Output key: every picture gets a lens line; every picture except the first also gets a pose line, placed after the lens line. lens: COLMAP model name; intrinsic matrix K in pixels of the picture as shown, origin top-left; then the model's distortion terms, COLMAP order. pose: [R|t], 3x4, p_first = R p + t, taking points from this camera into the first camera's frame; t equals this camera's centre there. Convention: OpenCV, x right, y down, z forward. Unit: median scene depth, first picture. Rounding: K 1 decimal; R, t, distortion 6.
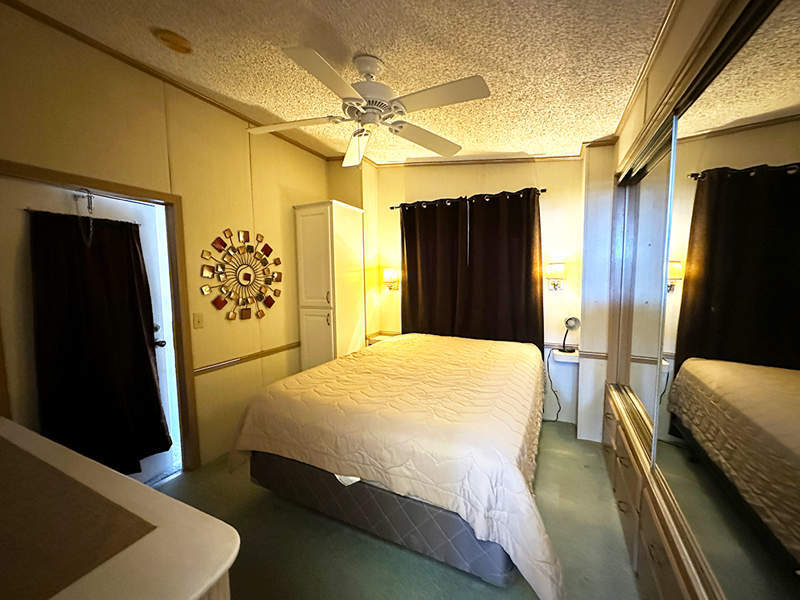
lens RADIAL K [[319.3, 0, 401.7], [0, 319.3, 299.4], [0, 0, 1]] dist [-0.010345, 0.004401]
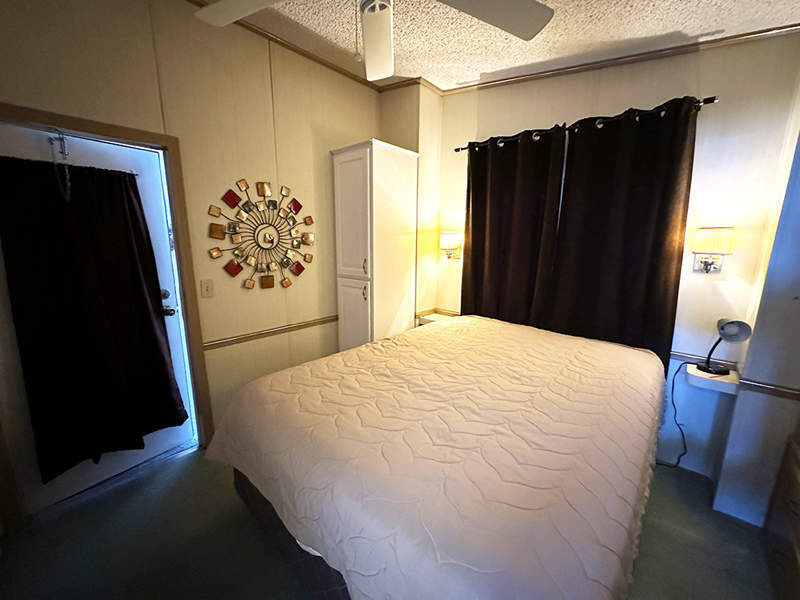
lens RADIAL K [[319.3, 0, 401.7], [0, 319.3, 299.4], [0, 0, 1]] dist [-0.010345, 0.004401]
pose [[0.960753, 0.074598, -0.267187, 0.088075], [-0.042904, 0.991533, 0.122562, -0.027645], [0.274068, -0.106288, 0.955819, 0.255700]]
